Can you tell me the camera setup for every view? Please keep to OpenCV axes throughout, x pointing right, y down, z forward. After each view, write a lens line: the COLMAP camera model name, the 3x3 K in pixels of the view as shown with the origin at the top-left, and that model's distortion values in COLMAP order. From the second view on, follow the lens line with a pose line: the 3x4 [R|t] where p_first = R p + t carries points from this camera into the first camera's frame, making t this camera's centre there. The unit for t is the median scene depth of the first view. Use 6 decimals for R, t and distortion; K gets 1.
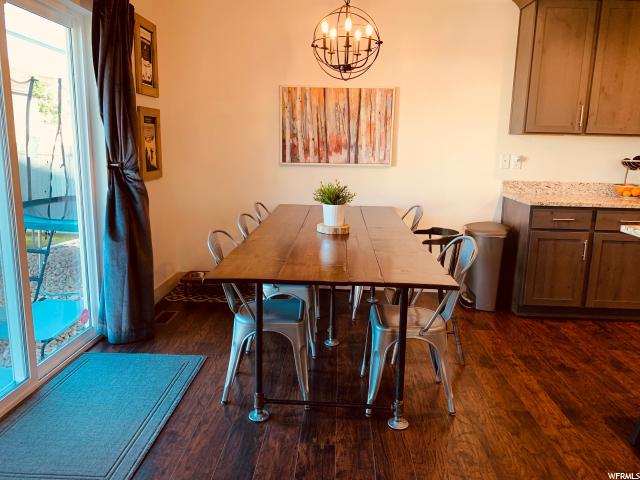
lens RADIAL K [[495.0, 0, 320.0], [0, 495.0, 240.0], [0, 0, 1]] dist [0.103043, -0.139181]
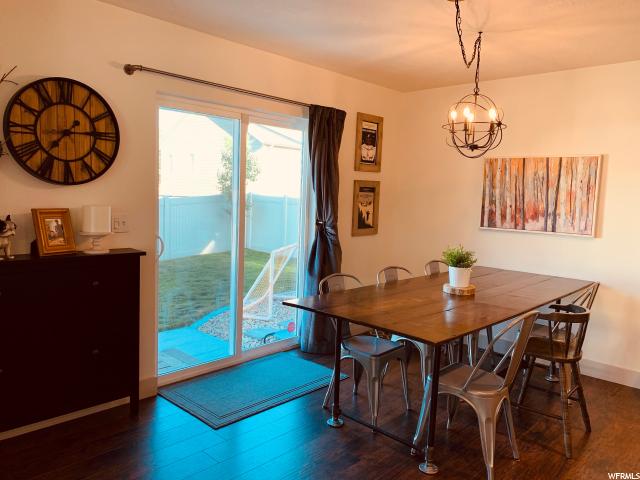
lens RADIAL K [[495.0, 0, 320.0], [0, 495.0, 240.0], [0, 0, 1]] dist [0.103043, -0.139181]
pose [[0.755499, 0.073488, -0.651015, 0.374776], [-0.146388, 0.987501, -0.058411, -0.015722], [0.638586, 0.139430, 0.756814, -0.028229]]
